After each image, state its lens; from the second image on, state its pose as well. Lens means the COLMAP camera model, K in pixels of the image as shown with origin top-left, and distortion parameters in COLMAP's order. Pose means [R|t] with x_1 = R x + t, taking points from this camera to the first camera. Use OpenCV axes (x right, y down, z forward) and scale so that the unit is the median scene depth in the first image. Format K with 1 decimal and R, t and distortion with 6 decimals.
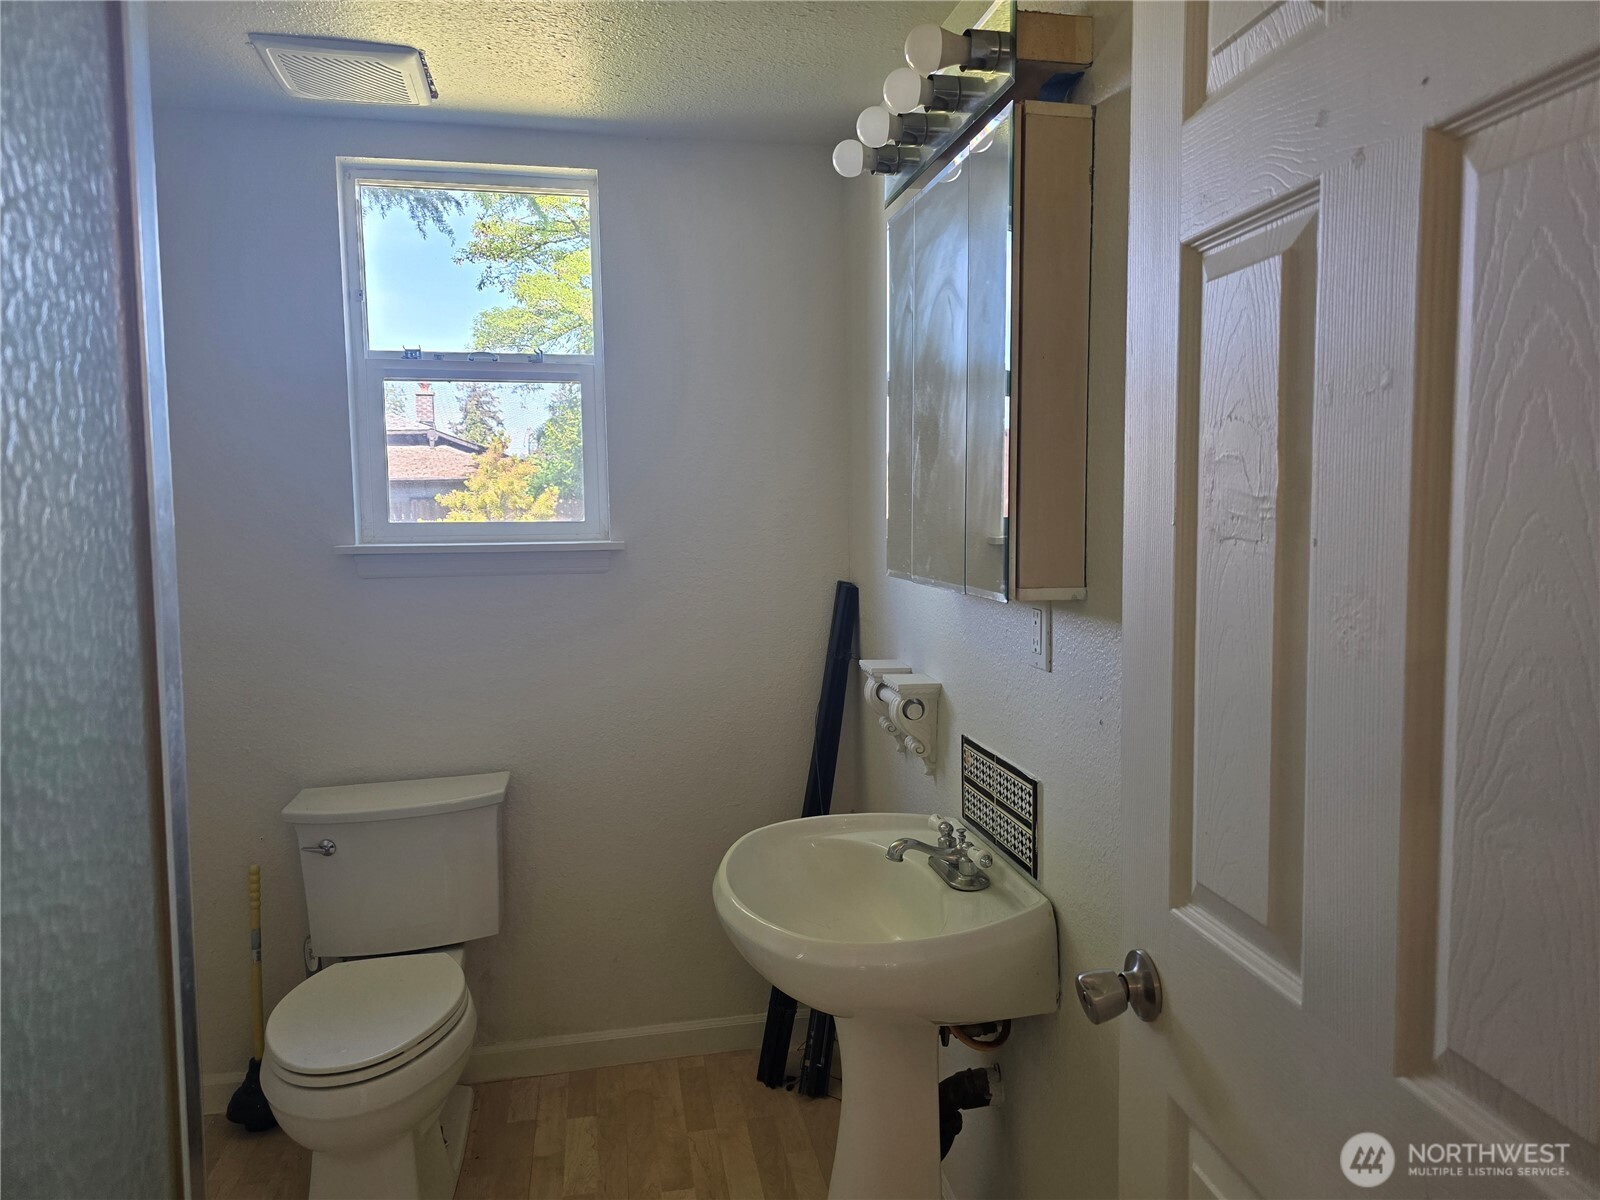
lens RADIAL K [[1075.9, 0, 809.6], [0, 1075.9, 598.6], [0, 0, 1]] dist [0.067870, -0.065660]
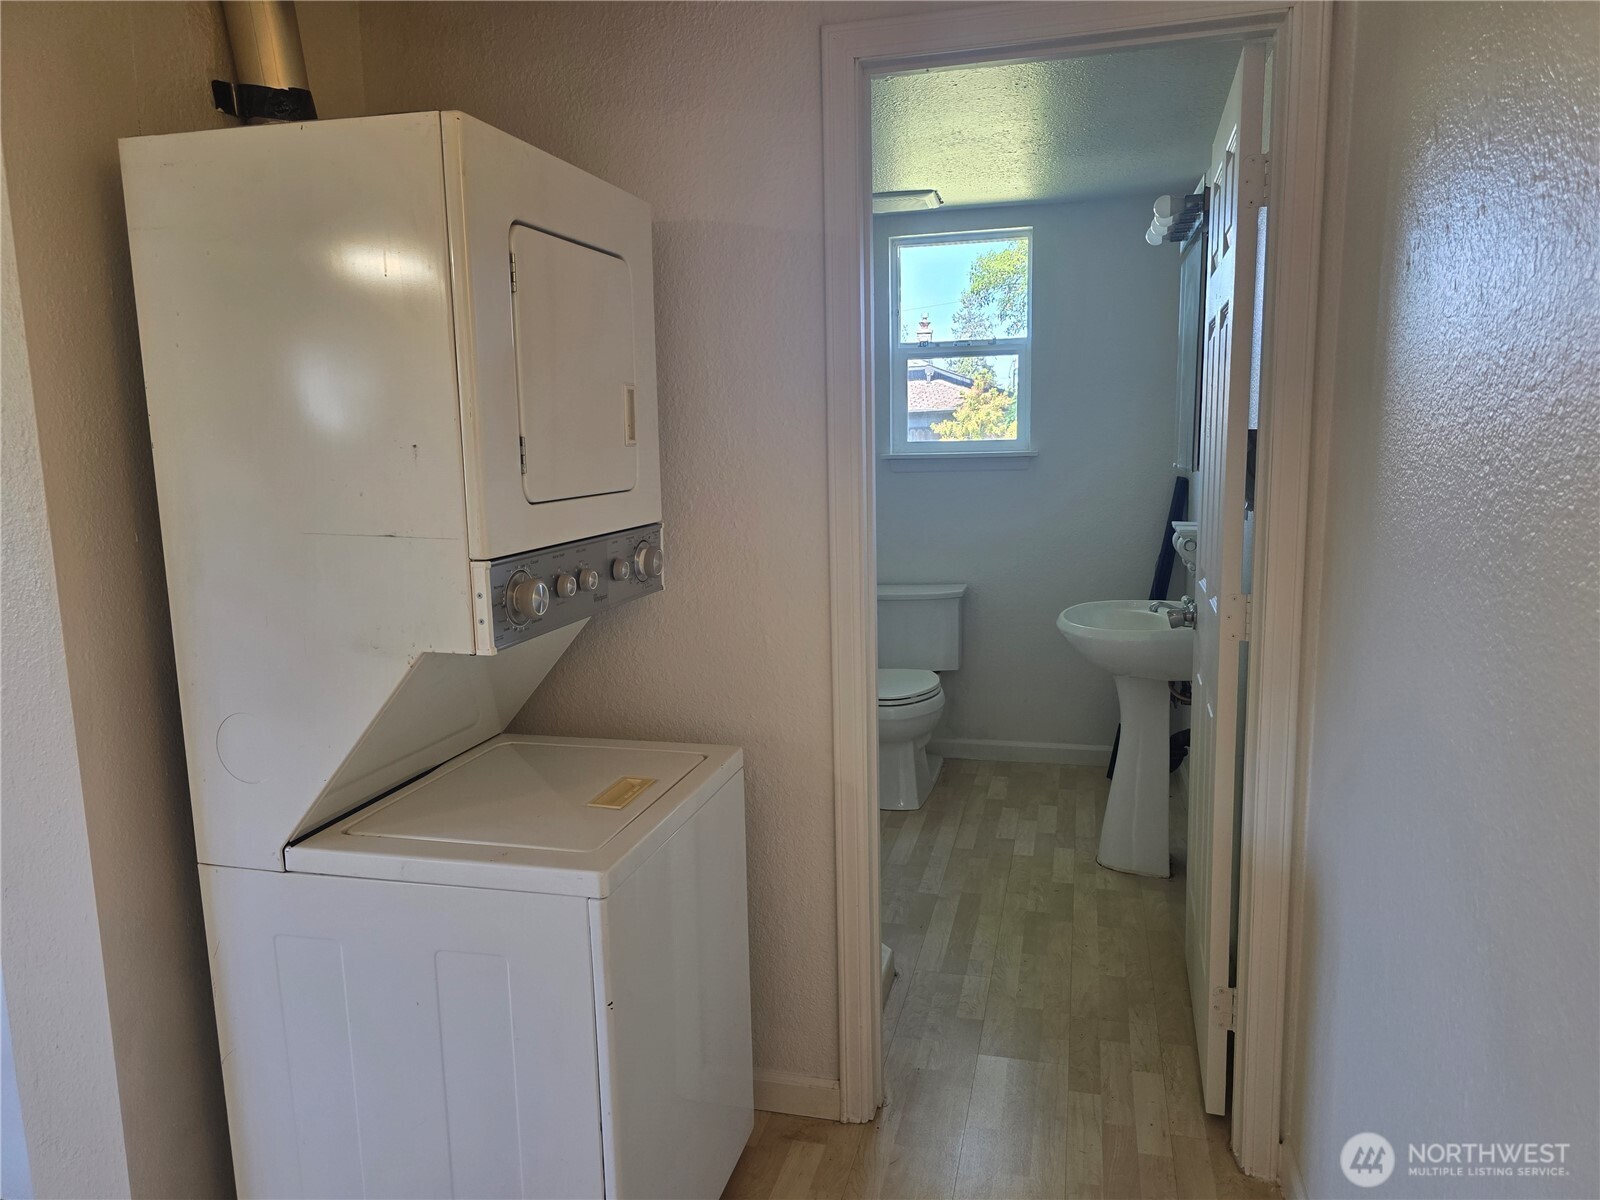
lens RADIAL K [[1075.9, 0, 809.6], [0, 1075.9, 598.6], [0, 0, 1]] dist [0.067870, -0.065660]
pose [[0.904732, 0.053859, -0.422564, 0.223171], [-0.025630, 0.997060, 0.072209, 0.062254], [0.425210, -0.054500, 0.903452, -0.665860]]
